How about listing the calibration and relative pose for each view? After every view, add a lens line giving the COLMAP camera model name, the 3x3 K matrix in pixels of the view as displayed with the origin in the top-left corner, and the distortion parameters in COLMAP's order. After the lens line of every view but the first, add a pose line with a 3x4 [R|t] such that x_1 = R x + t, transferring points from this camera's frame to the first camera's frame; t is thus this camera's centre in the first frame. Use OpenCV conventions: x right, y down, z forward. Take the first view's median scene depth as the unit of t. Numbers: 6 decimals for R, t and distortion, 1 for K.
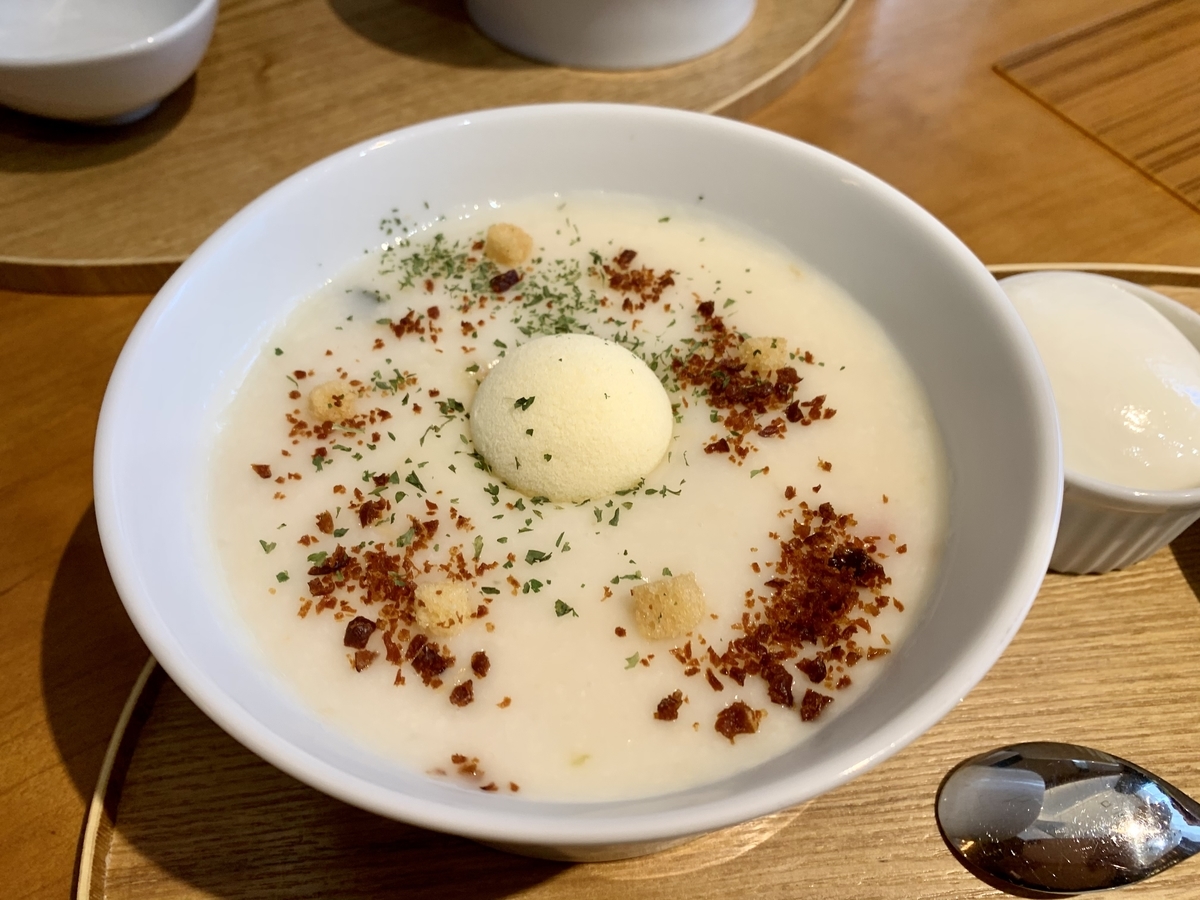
lens RADIAL K [[895.6, 0, 600.0], [0, 895.6, 450.0], [0, 0, 1]] dist [0.120757, -0.146073]
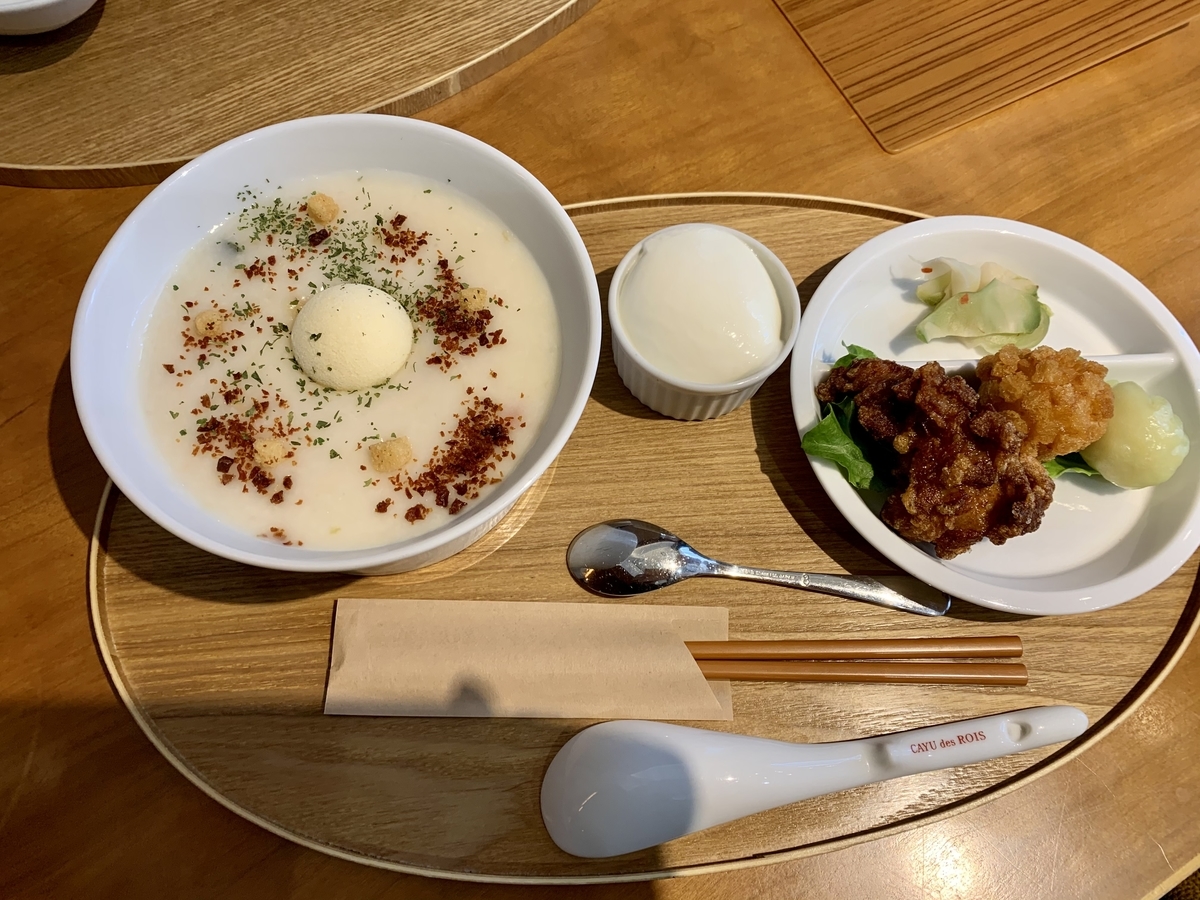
lens RADIAL K [[933.7, 0, 600.0], [0, 933.7, 450.0], [0, 0, 1]] dist [0.002115, -0.010606]
pose [[0.998911, 0.027913, 0.037374, 0.381885], [-0.036864, 0.963315, 0.265830, -0.322225], [-0.028583, -0.266919, 0.963295, -0.776995]]
